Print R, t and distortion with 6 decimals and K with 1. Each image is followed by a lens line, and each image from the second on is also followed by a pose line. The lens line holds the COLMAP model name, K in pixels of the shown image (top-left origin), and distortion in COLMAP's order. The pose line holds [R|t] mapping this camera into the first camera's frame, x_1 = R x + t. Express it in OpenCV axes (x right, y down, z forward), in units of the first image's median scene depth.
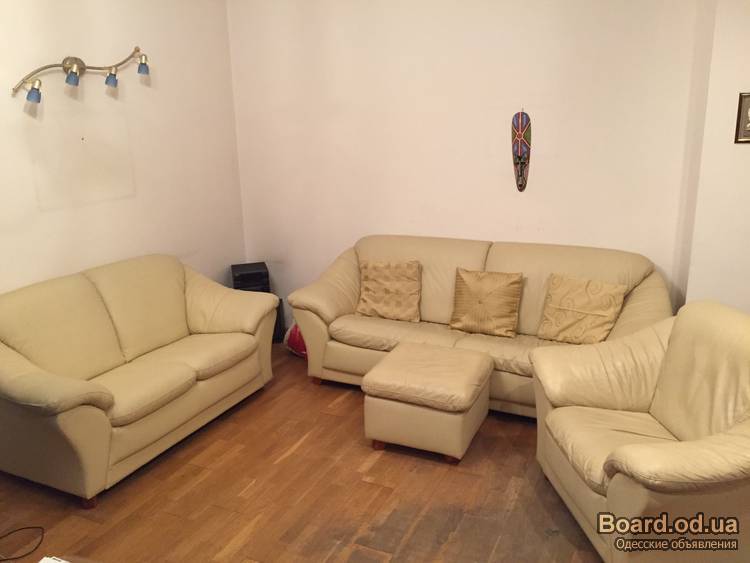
lens RADIAL K [[645.6, 0, 375.0], [0, 645.6, 281.5], [0, 0, 1]] dist [0.089747, -0.155510]
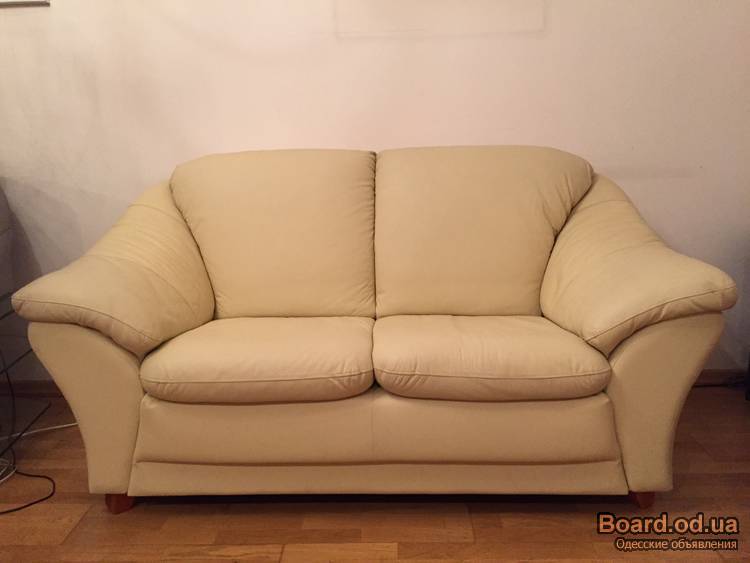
lens RADIAL K [[645.6, 0, 375.0], [0, 645.6, 281.5], [0, 0, 1]] dist [0.089747, -0.155510]
pose [[0.399844, 0.226658, -0.888117, 0.090634], [-0.219194, 0.964474, 0.147461, 0.012761], [0.889988, 0.135708, 0.435321, 0.686691]]
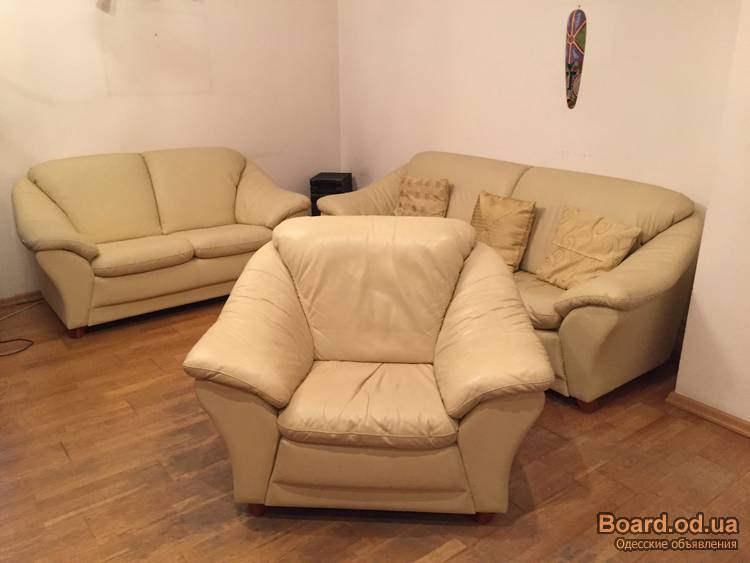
lens RADIAL K [[645.6, 0, 375.0], [0, 645.6, 281.5], [0, 0, 1]] dist [0.089747, -0.155510]
pose [[0.884988, 0.171763, -0.432775, 0.418364], [-0.135822, 0.984279, 0.112904, 0.022408], [0.445364, -0.041138, 0.894404, 0.123201]]
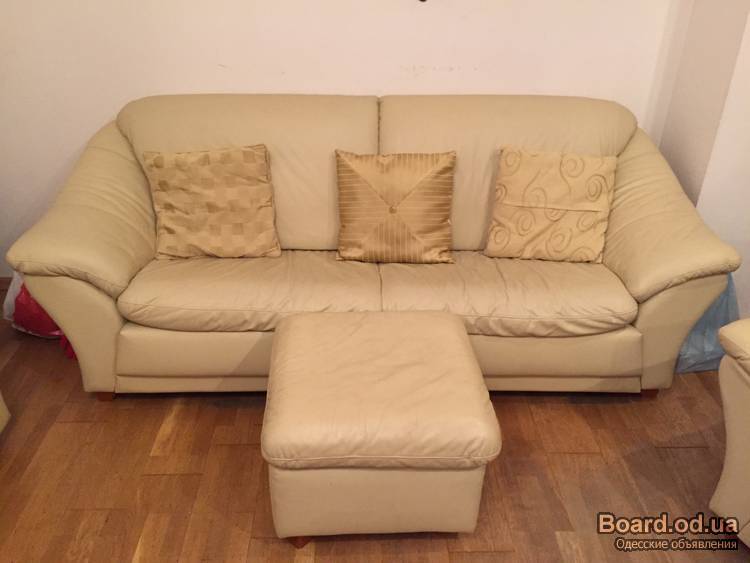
lens RADIAL K [[645.6, 0, 375.0], [0, 645.6, 281.5], [0, 0, 1]] dist [0.089747, -0.155510]
pose [[0.894333, -0.193251, 0.403513, -0.093972], [0.085379, 0.959046, 0.270075, -0.062829], [-0.439180, -0.207085, 0.874207, 0.481605]]
